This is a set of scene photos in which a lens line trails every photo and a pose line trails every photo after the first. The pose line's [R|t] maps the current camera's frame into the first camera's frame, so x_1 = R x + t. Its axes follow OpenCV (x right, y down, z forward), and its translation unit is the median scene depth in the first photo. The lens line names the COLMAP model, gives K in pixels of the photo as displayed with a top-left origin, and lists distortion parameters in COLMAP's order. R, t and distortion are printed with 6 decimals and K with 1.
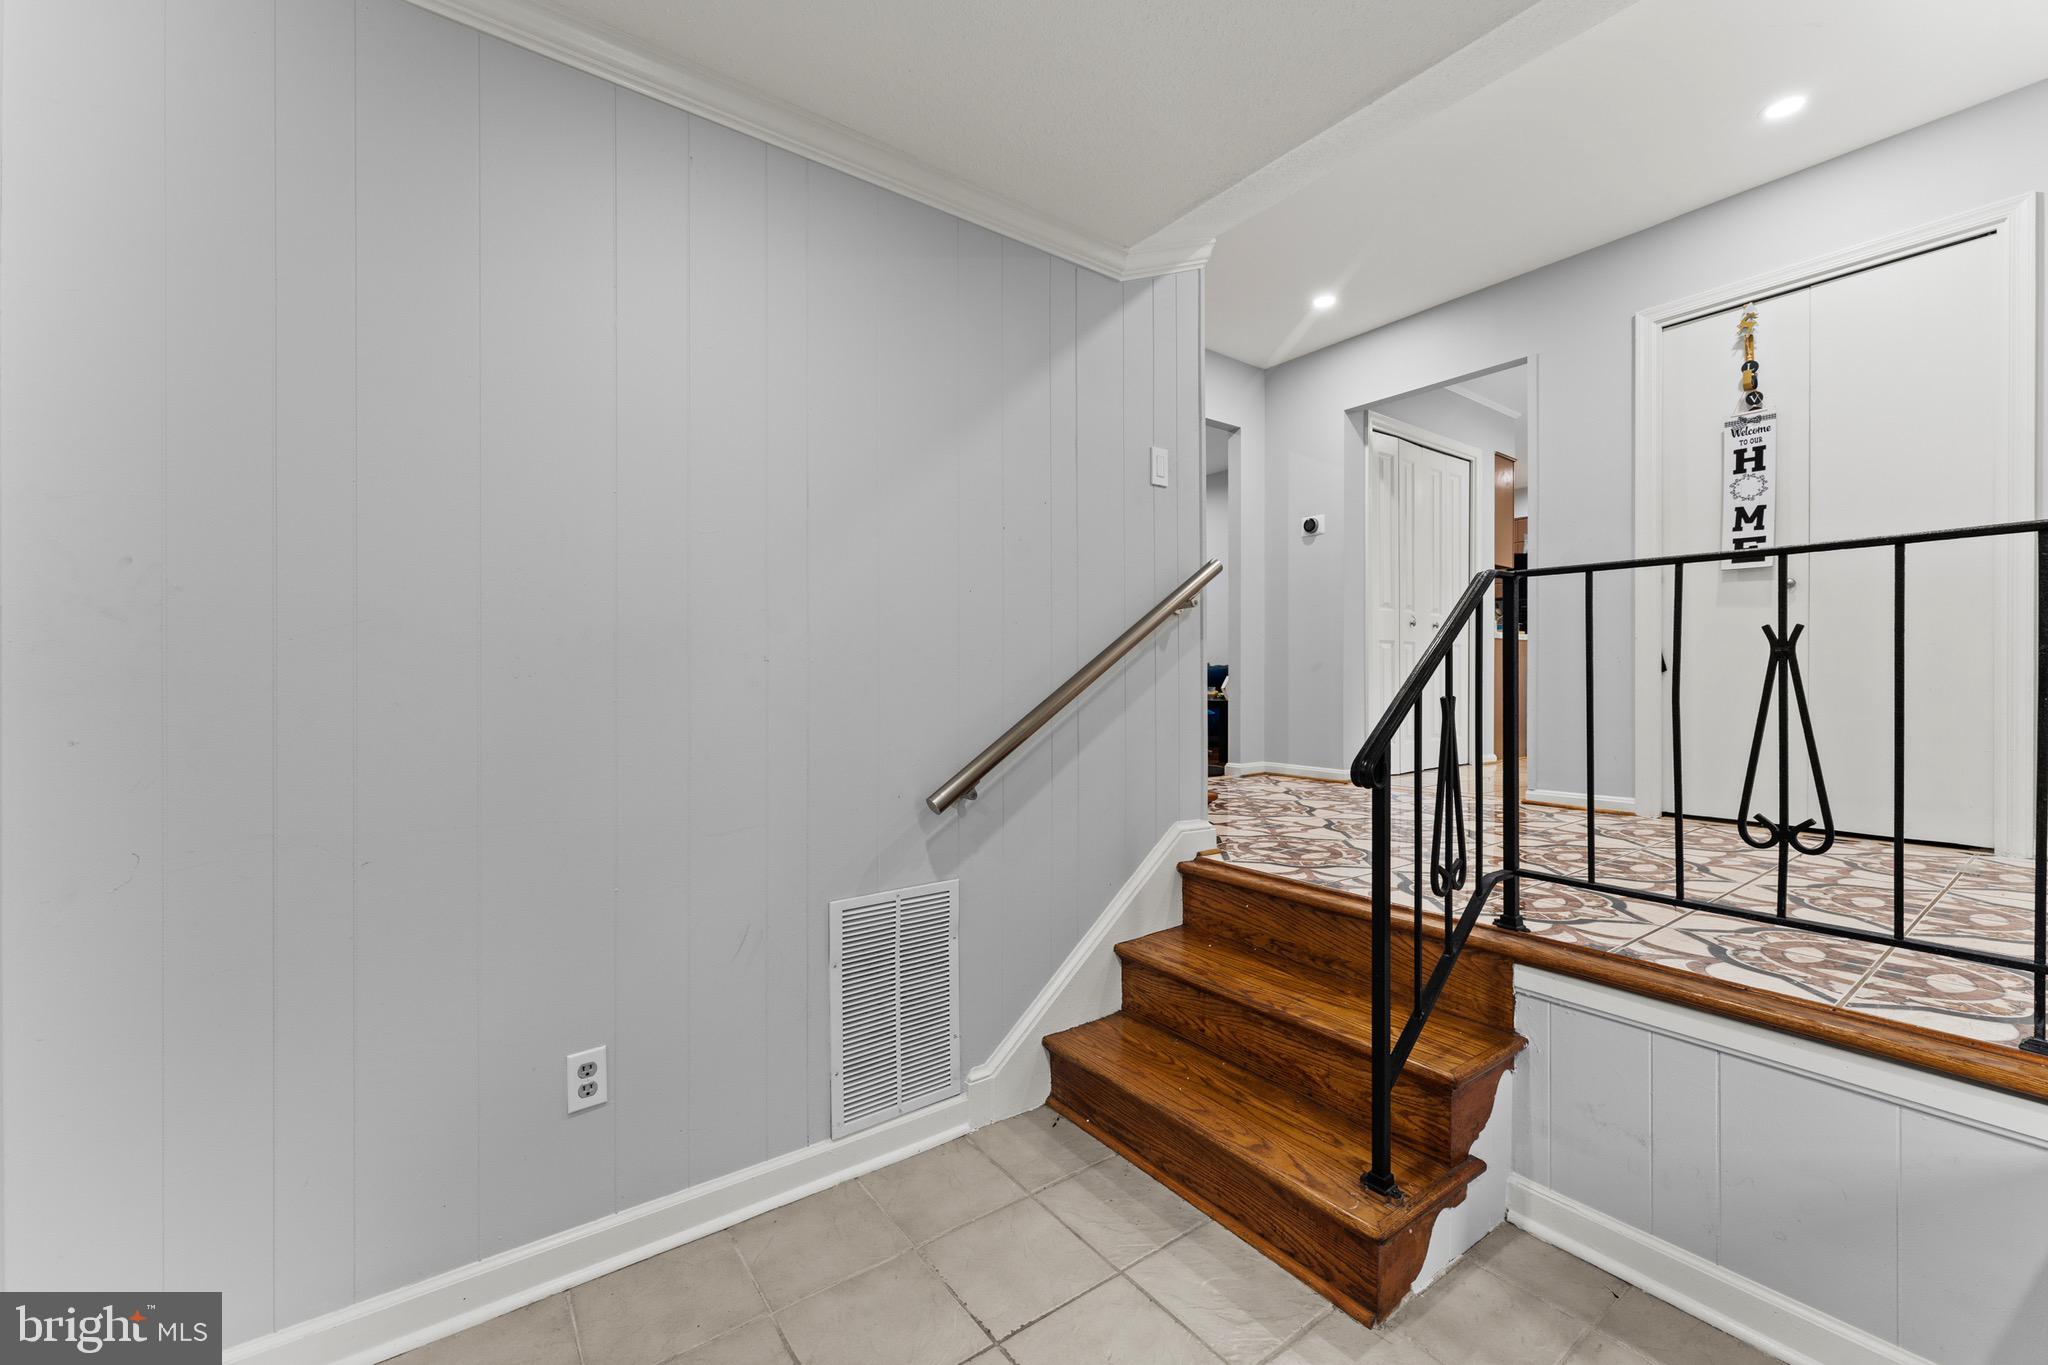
lens RADIAL K [[823.1, 0, 1034.1], [0, 823.1, 682.4], [0, 0, 1]] dist [0.001822, 0.000326]
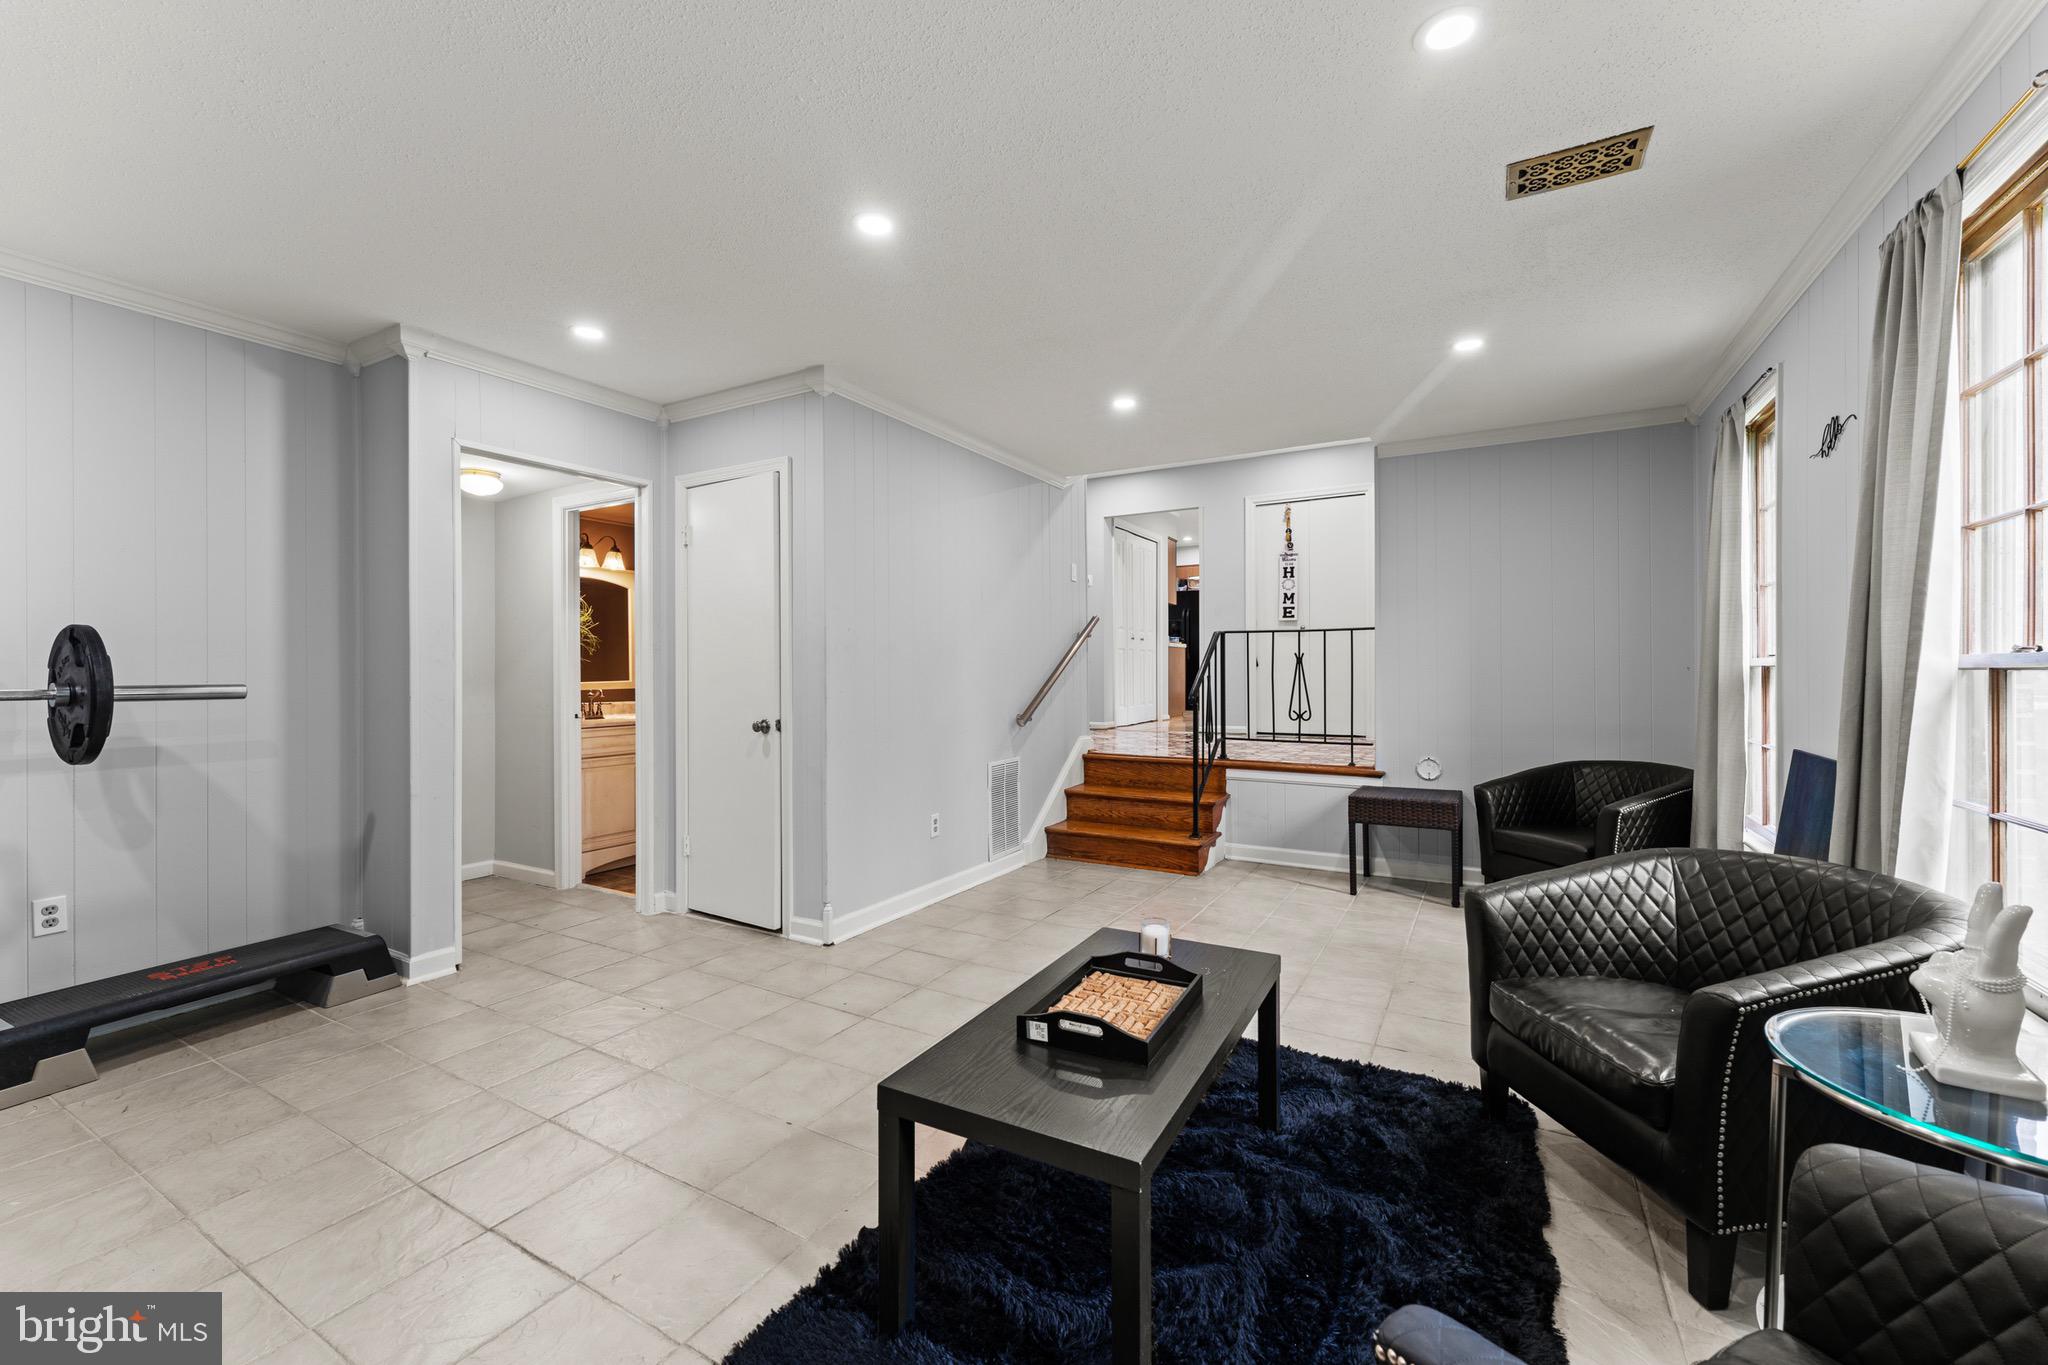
lens RADIAL K [[823.1, 0, 1034.1], [0, 823.1, 682.4], [0, 0, 1]] dist [0.001822, 0.000326]
pose [[0.912389, -0.007180, 0.409260, -1.046824], [0.004154, 0.999957, 0.008282, 0.014388], [-0.409302, -0.005857, 0.912380, -1.167863]]
